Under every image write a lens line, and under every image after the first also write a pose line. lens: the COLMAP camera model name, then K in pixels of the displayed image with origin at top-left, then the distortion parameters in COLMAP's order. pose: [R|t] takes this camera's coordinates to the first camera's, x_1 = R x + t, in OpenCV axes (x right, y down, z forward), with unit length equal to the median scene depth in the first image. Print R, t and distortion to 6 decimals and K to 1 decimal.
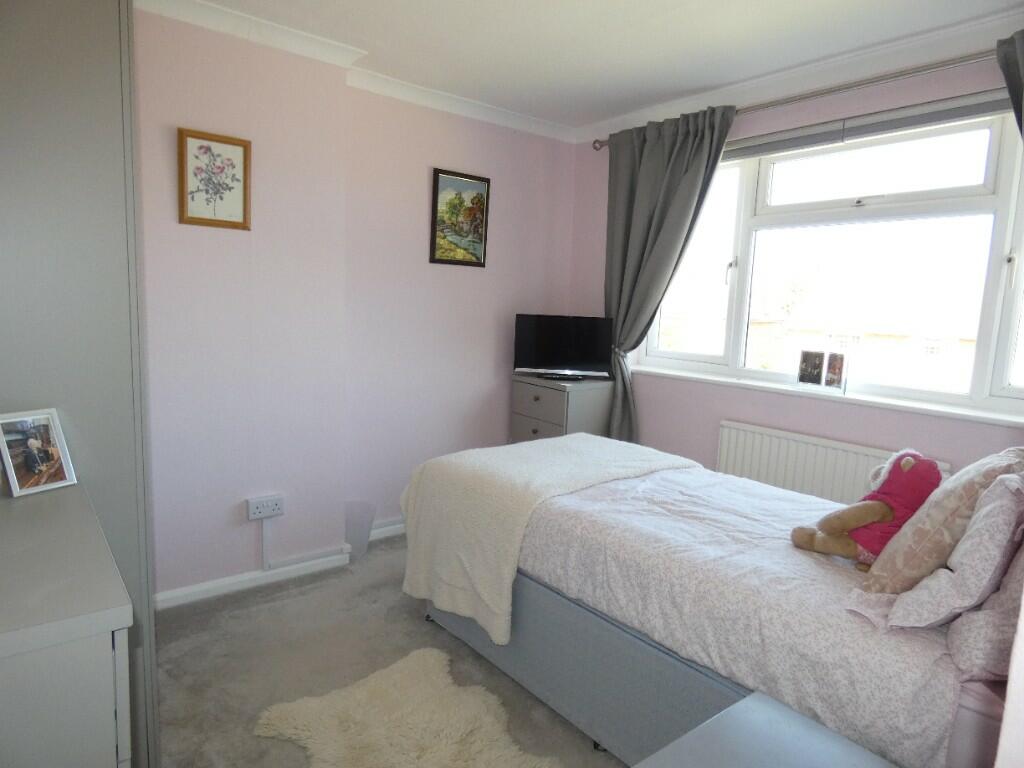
lens RADIAL K [[617.4, 0, 512.0], [0, 617.4, 384.0], [0, 0, 1]] dist [-0.000542, -0.000845]
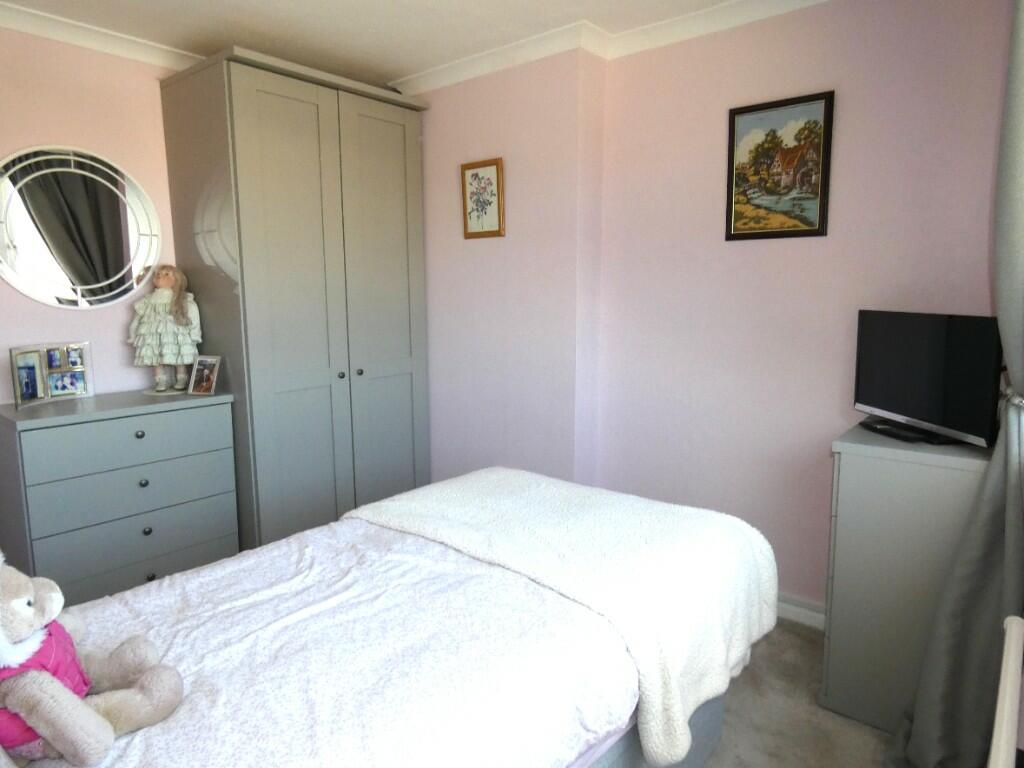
lens RADIAL K [[617.4, 0, 512.0], [0, 617.4, 384.0], [0, 0, 1]] dist [-0.000542, -0.000845]
pose [[0.208200, 0.110626, -0.971810, 0.556080], [-0.116418, 0.989323, 0.087679, -0.062647], [0.971133, 0.094882, 0.218856, 0.613706]]
